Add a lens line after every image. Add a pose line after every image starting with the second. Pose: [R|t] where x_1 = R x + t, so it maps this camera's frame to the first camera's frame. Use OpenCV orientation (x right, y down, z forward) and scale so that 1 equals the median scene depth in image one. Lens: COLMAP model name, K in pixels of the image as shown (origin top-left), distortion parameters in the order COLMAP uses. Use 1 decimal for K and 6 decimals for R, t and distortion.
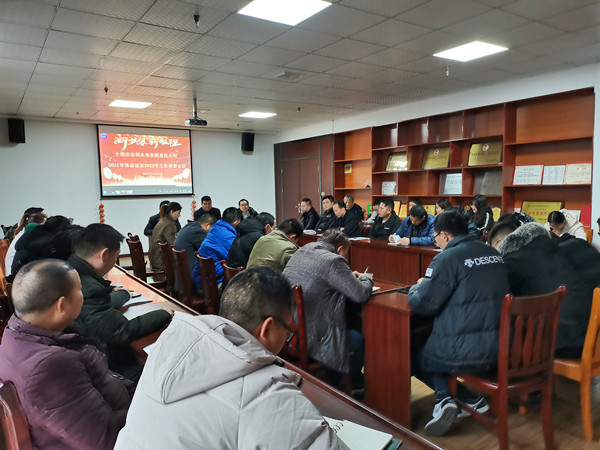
lens RADIAL K [[457.3, 0, 300.0], [0, 457.3, 225.0], [0, 0, 1]] dist [0.054622, -0.012663]
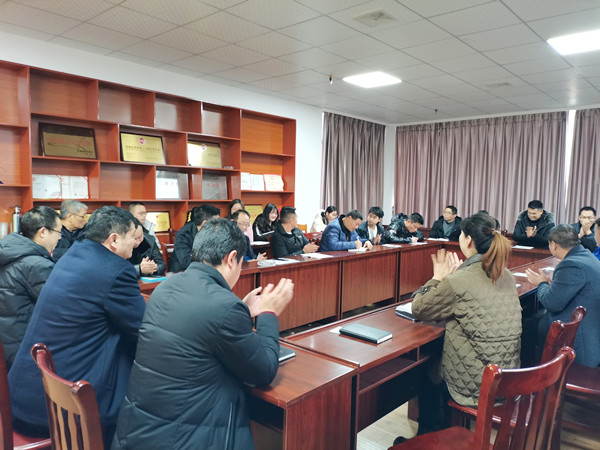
lens RADIAL K [[457.3, 0, 300.0], [0, 457.3, 225.0], [0, 0, 1]] dist [0.054622, -0.012663]
pose [[-0.246392, -0.057982, 0.967434, -0.561396], [0.065621, 0.994920, 0.076342, -0.074093], [-0.966946, 0.082294, -0.241335, 1.078504]]
